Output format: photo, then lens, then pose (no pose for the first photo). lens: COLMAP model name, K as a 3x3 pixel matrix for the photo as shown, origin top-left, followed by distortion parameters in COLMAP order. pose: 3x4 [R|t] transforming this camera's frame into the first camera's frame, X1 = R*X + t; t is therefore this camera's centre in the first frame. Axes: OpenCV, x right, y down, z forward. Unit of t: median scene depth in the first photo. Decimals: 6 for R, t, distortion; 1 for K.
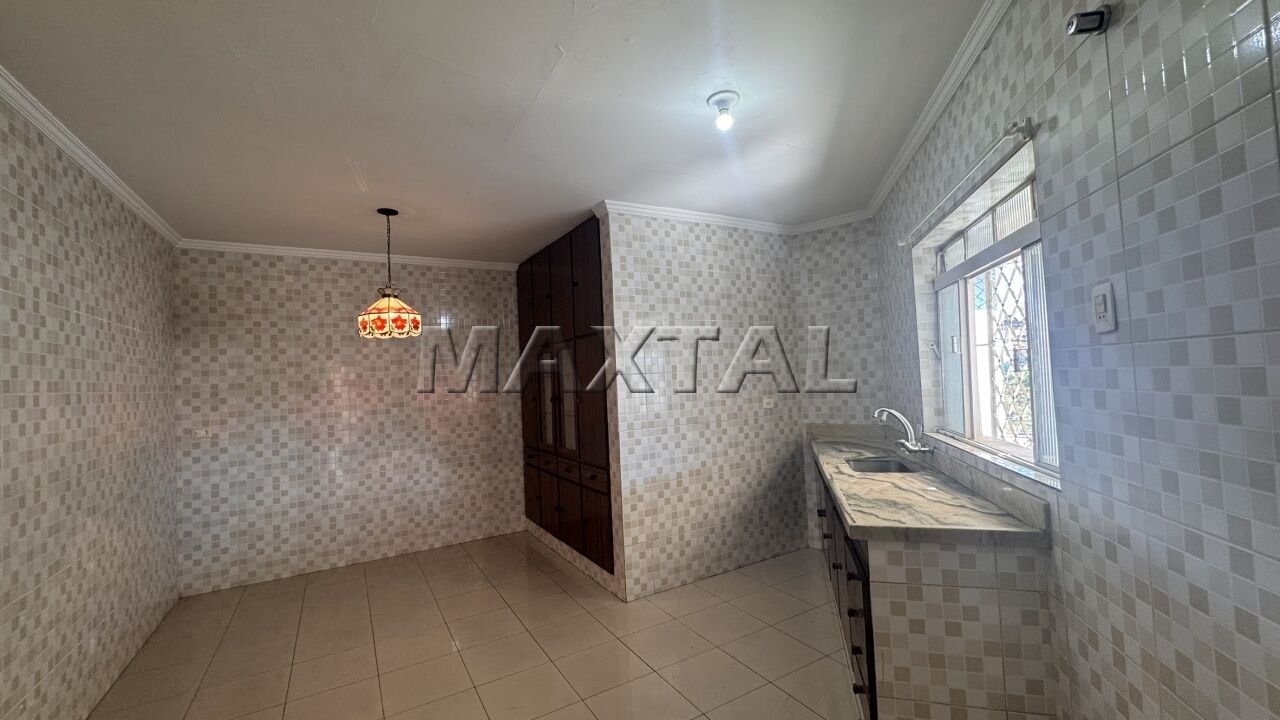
lens RADIAL K [[508.3, 0, 639.2], [0, 508.3, 358.6], [0, 0, 1]] dist [-0.002451, 0.000165]
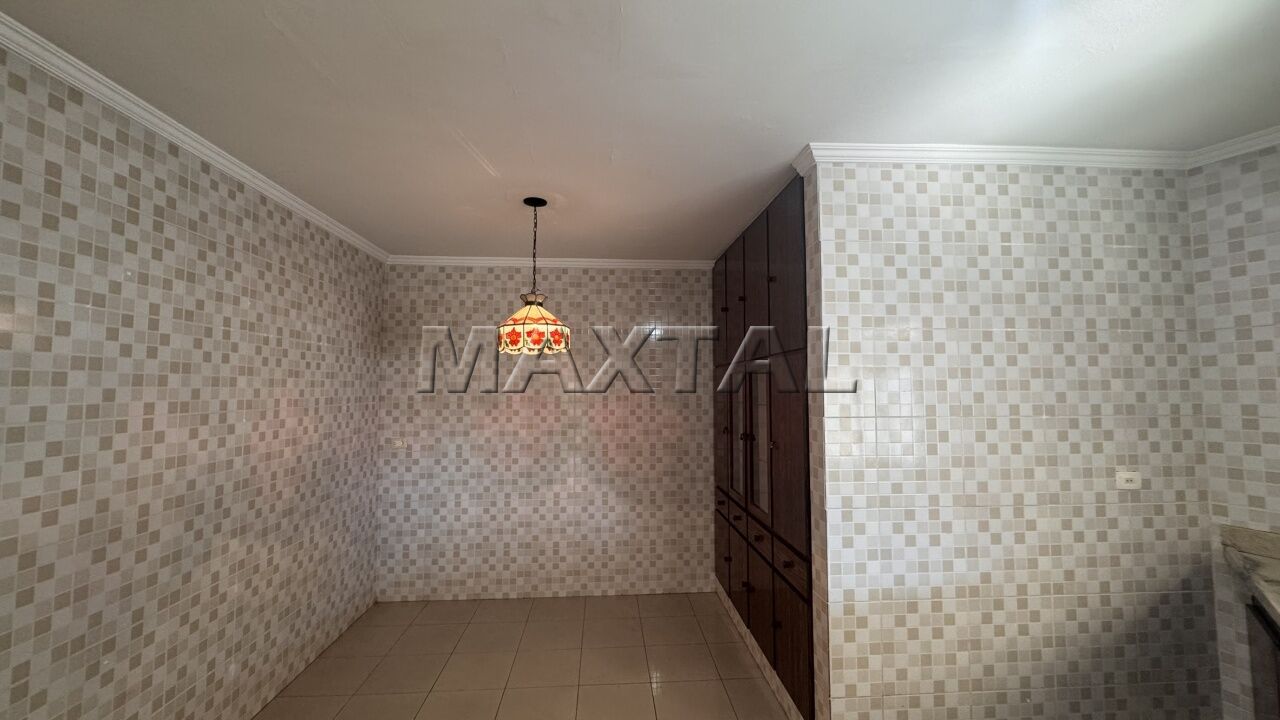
lens RADIAL K [[508.3, 0, 639.2], [0, 508.3, 358.6], [0, 0, 1]] dist [-0.002451, 0.000165]
pose [[0.895022, 0.017254, -0.445687, 0.025590], [-0.023170, 0.999701, -0.007827, -0.027010], [0.445419, 0.017332, 0.895155, 0.290492]]
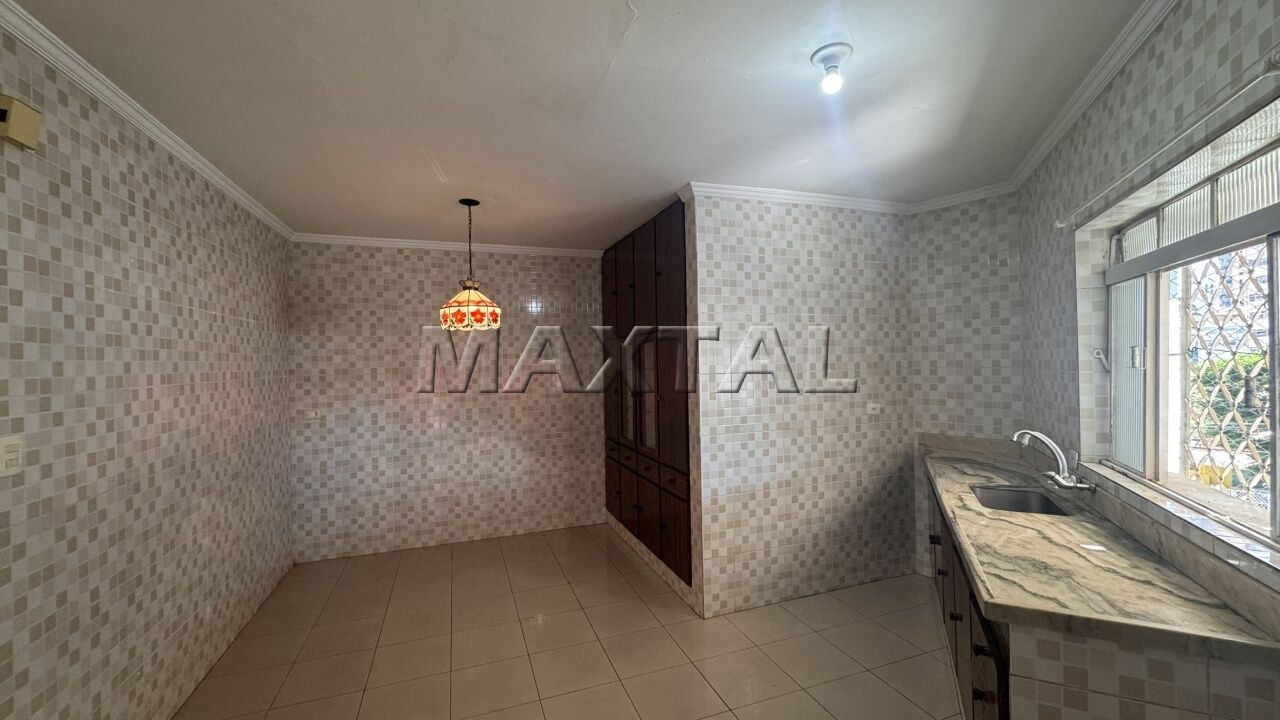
lens RADIAL K [[508.3, 0, 639.2], [0, 508.3, 358.6], [0, 0, 1]] dist [-0.002451, 0.000165]
pose [[0.983475, 0.025627, -0.179223, 0.011052], [-0.018794, 0.999034, 0.039724, -0.027075], [0.180068, -0.035699, 0.983006, 0.068684]]
